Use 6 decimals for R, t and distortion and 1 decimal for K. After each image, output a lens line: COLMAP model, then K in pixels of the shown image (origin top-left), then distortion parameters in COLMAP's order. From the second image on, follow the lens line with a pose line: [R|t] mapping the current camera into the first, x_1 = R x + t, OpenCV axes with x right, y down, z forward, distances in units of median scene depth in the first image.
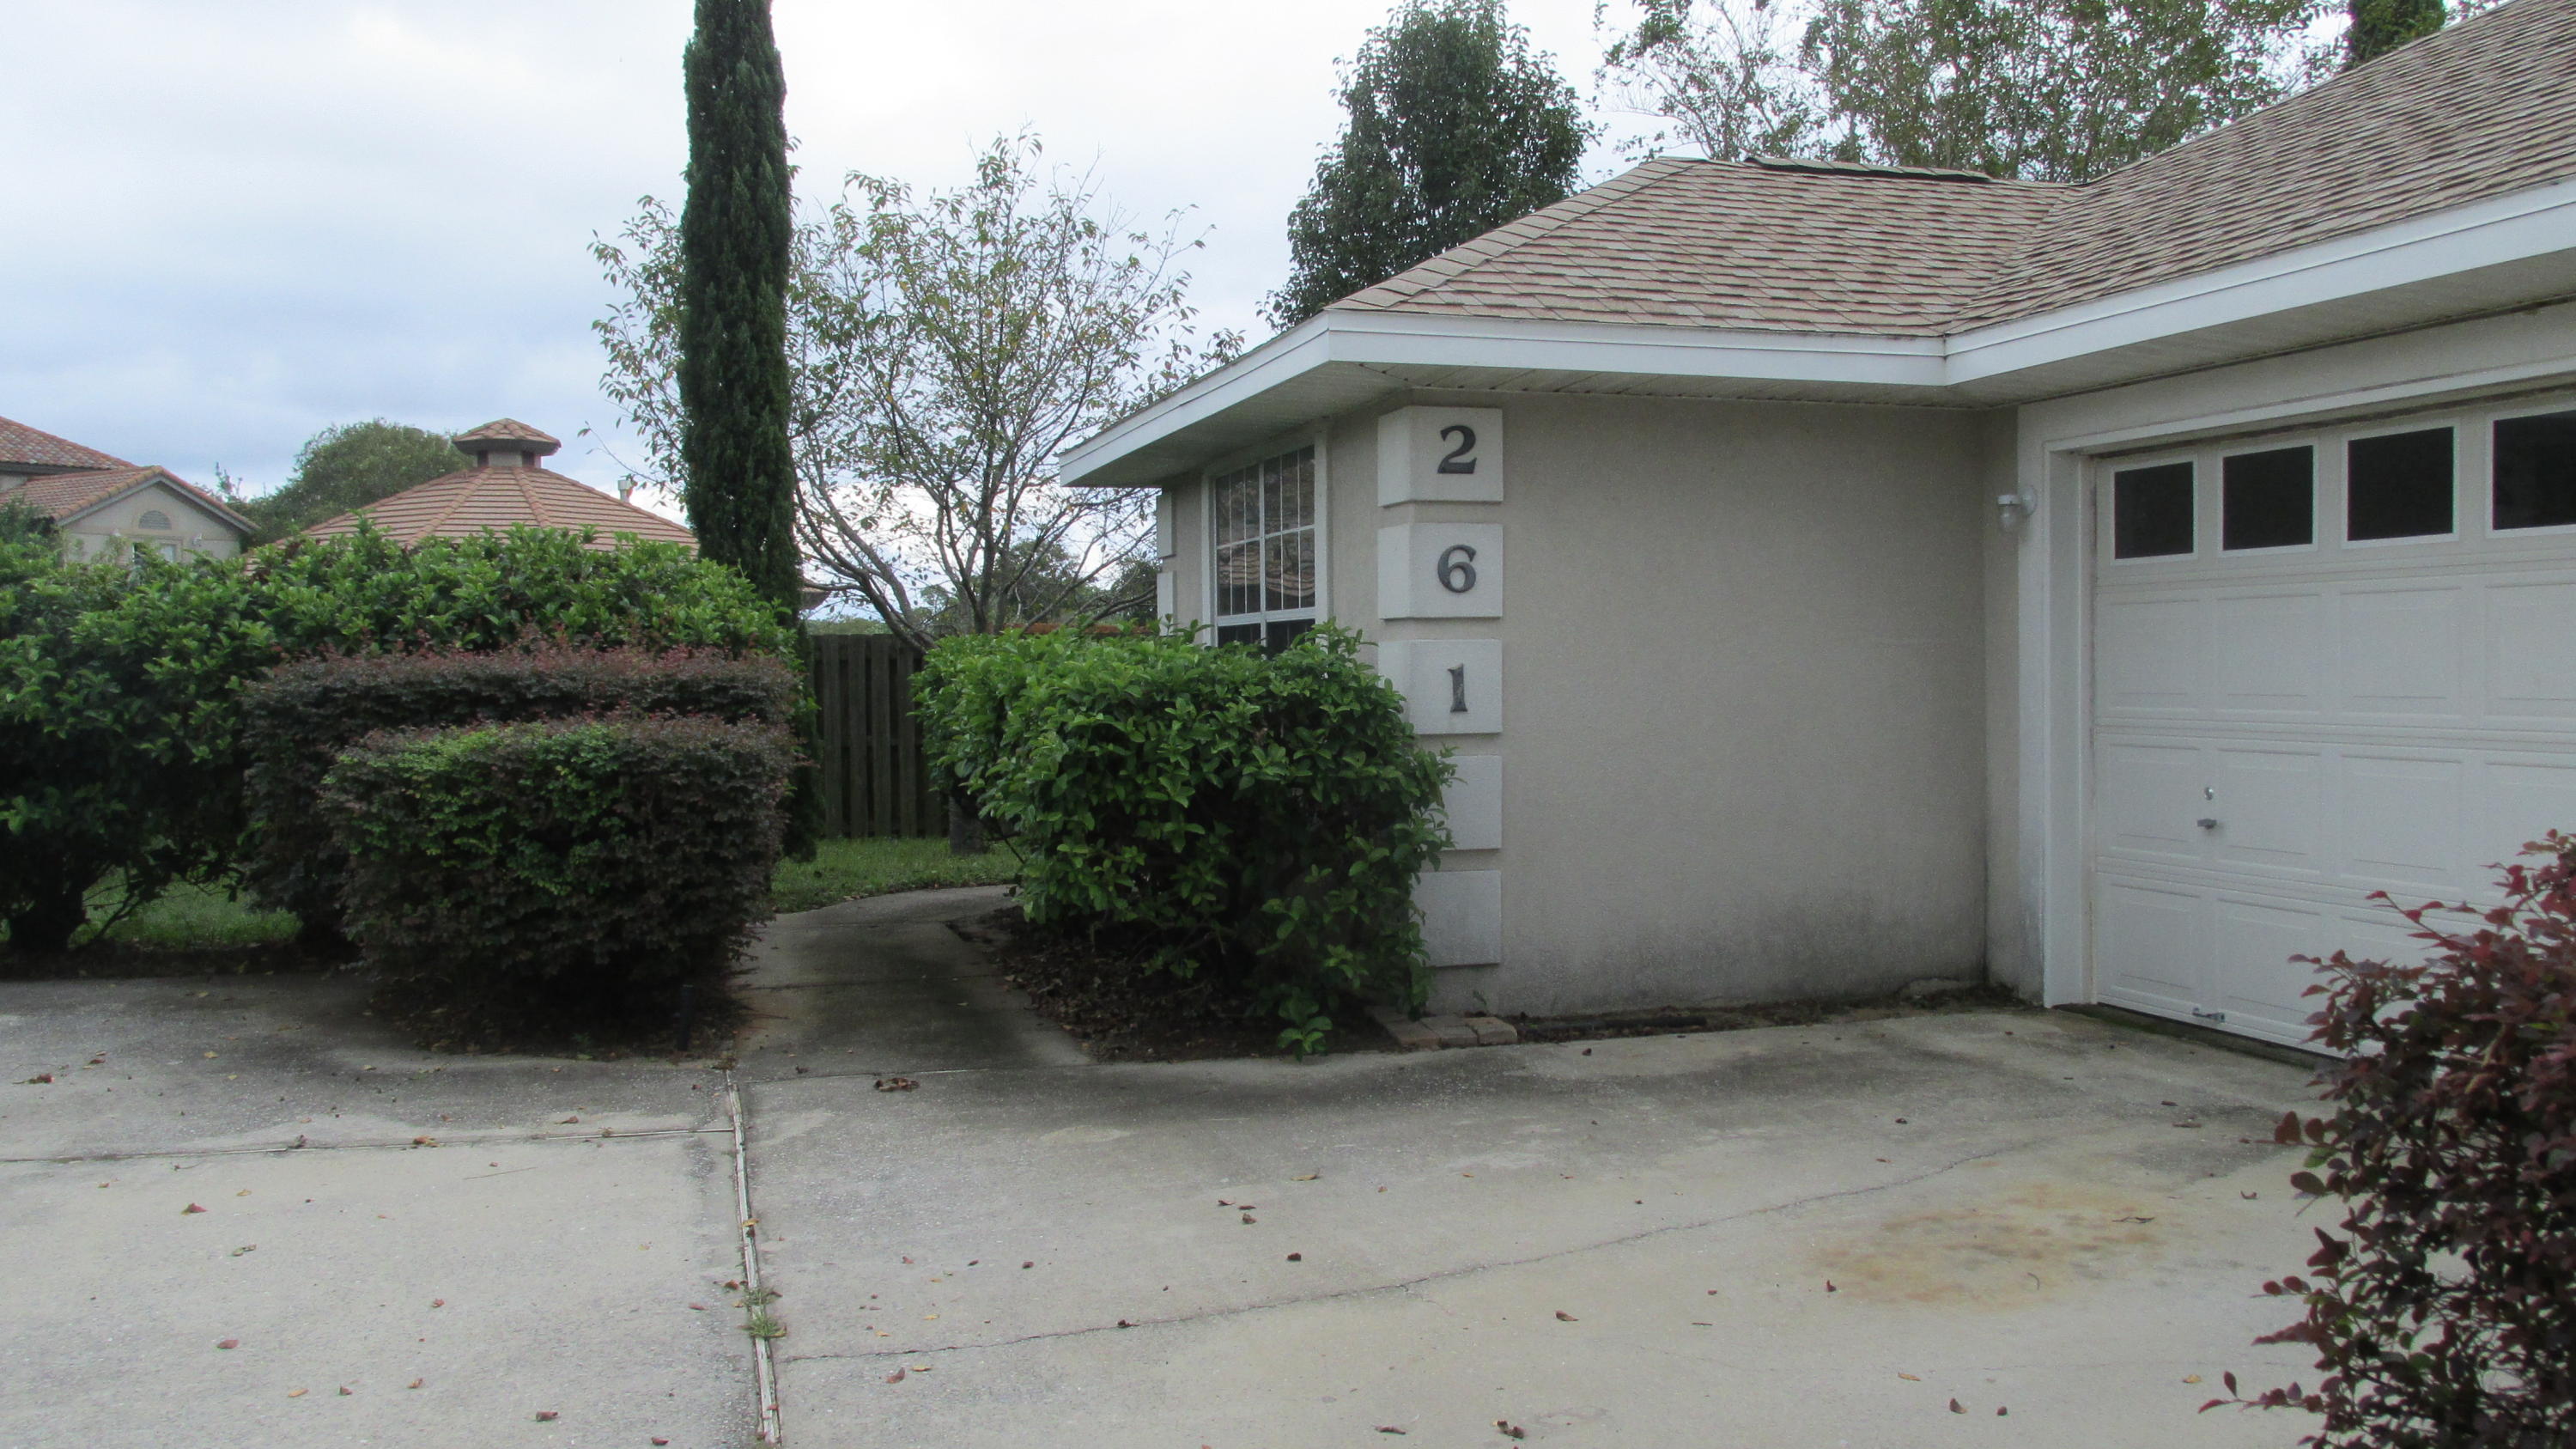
lens RADIAL K [[2146.6, 0, 1287.5], [0, 2146.6, 704.3], [0, 0, 1]] dist [-0.024595, -0.004663]
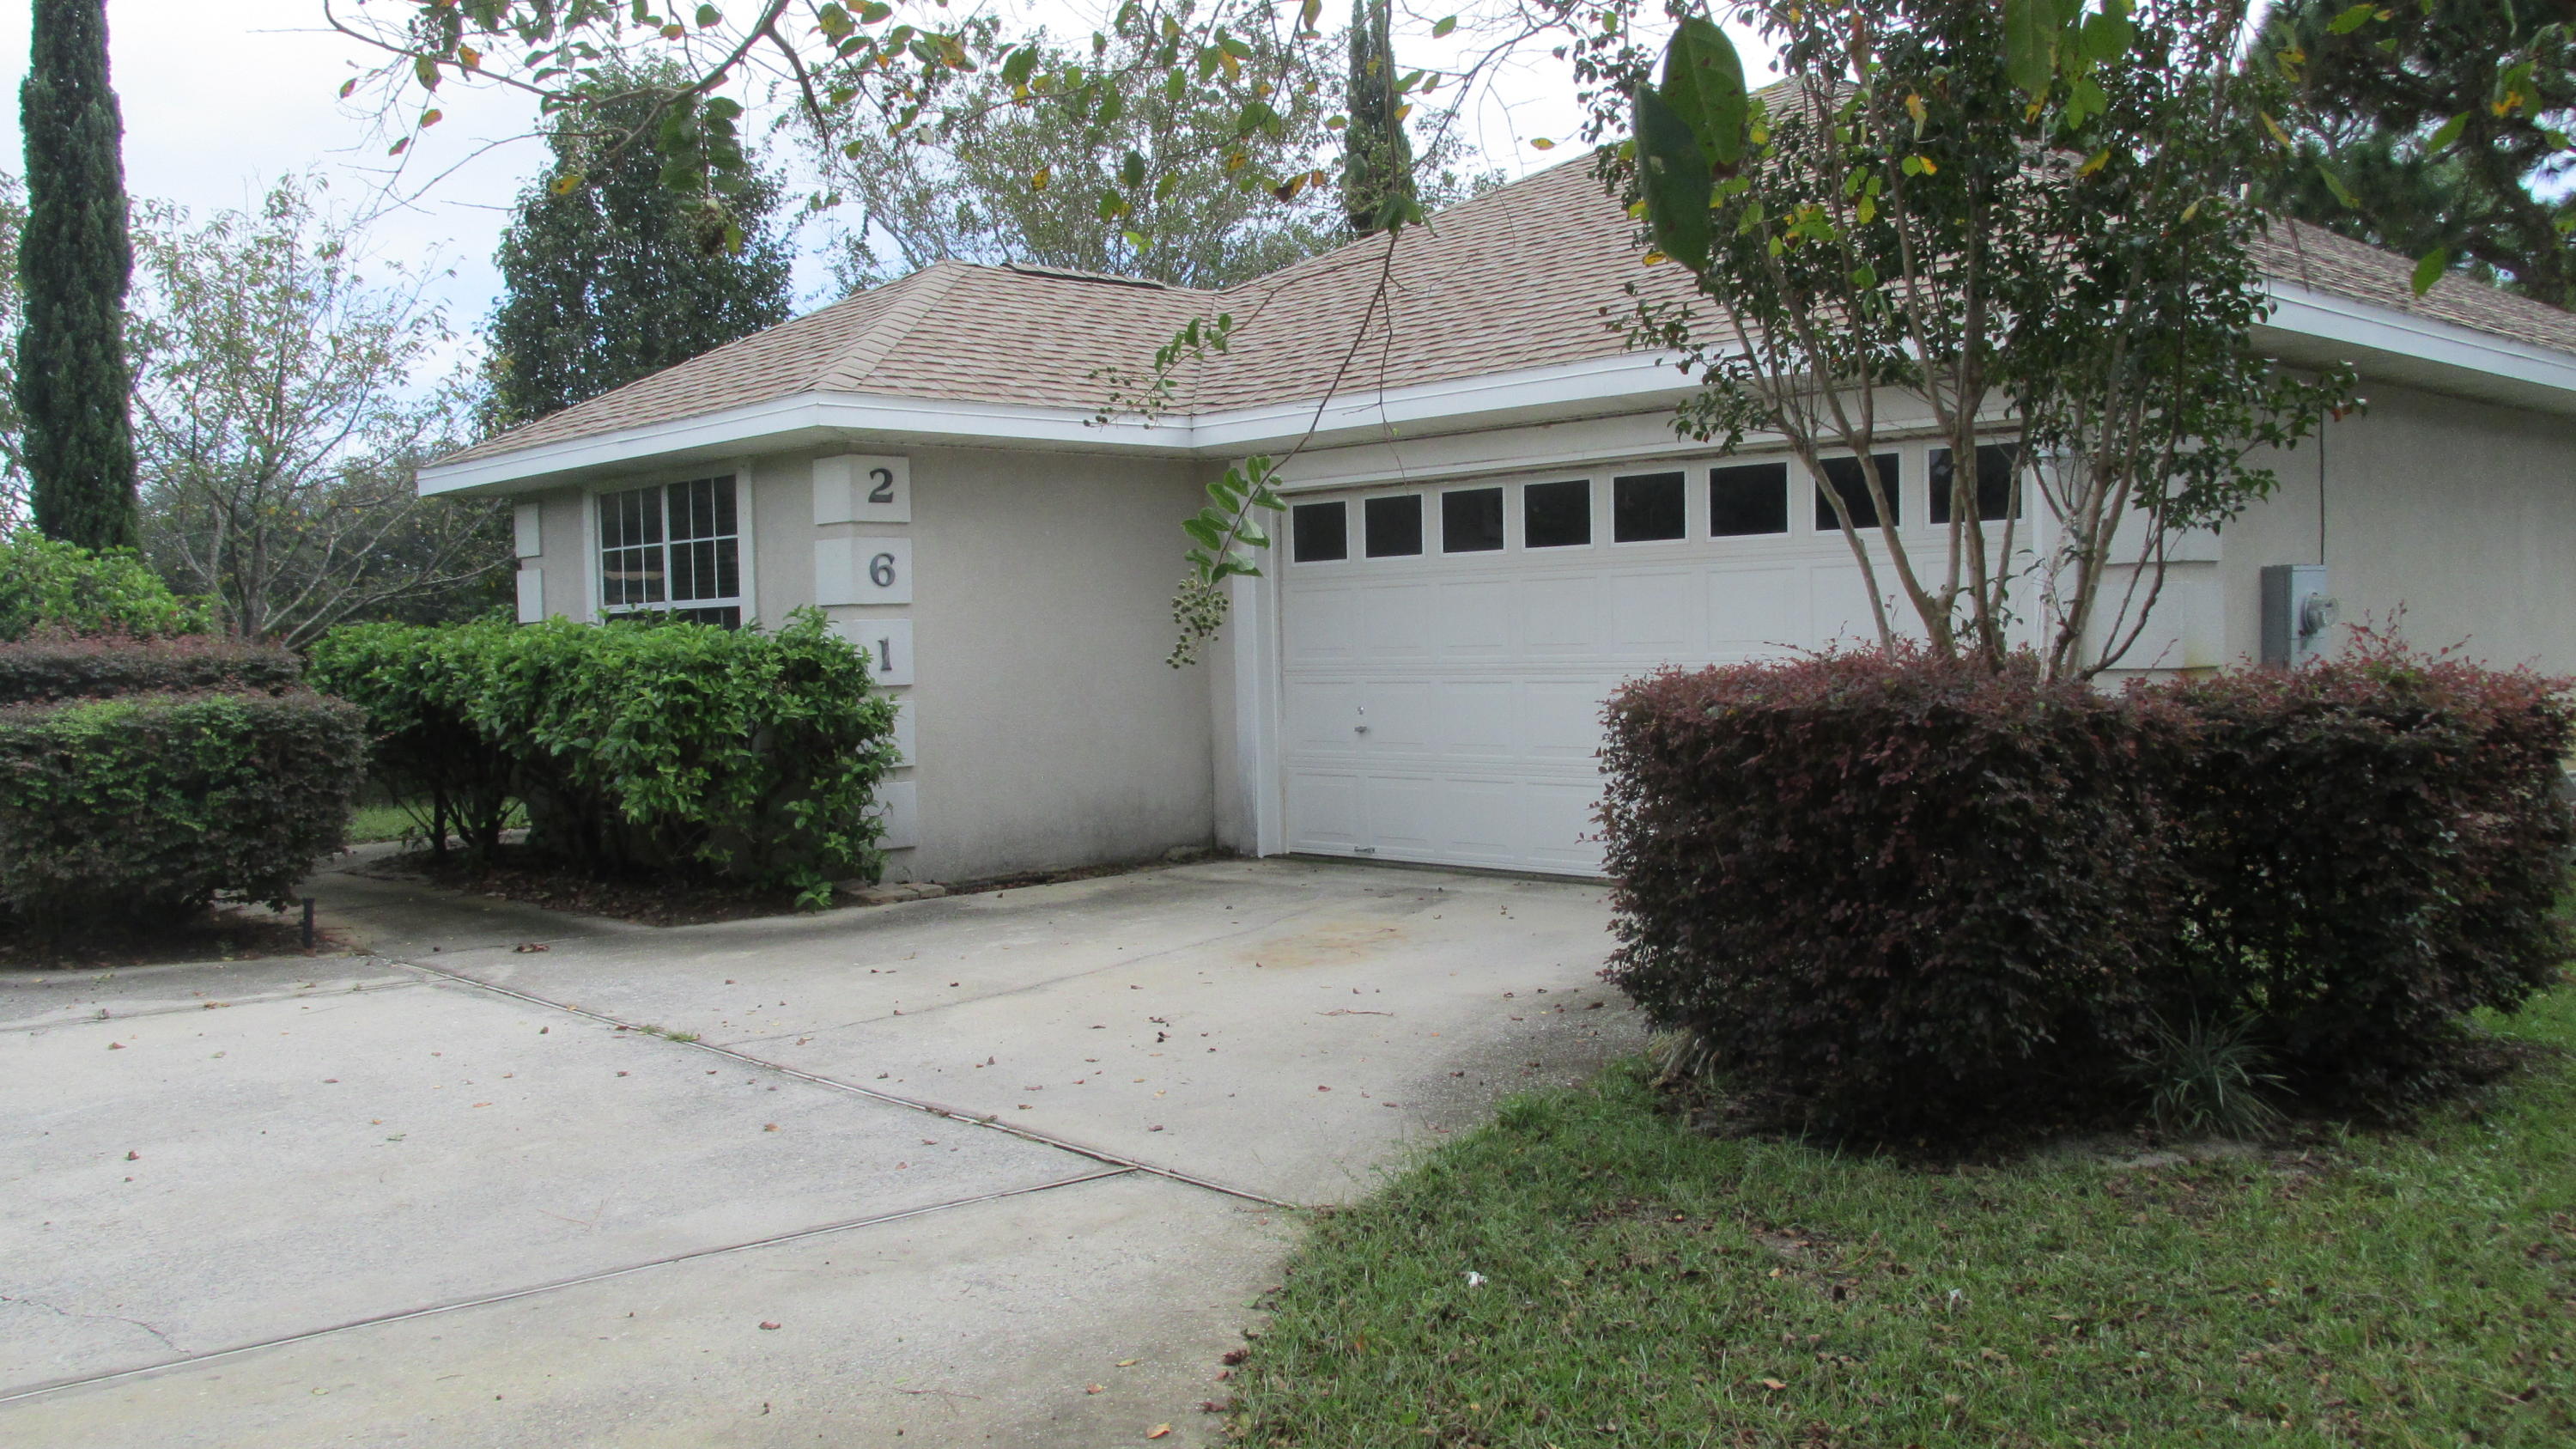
lens RADIAL K [[2146.6, 0, 1287.5], [0, 2146.6, 704.3], [0, 0, 1]] dist [-0.024595, -0.004663]
pose [[0.893417, -0.027919, 0.448359, -0.328937], [0.025535, 0.999609, 0.011363, 0.017053], [-0.448501, 0.001297, 0.893781, -0.398366]]
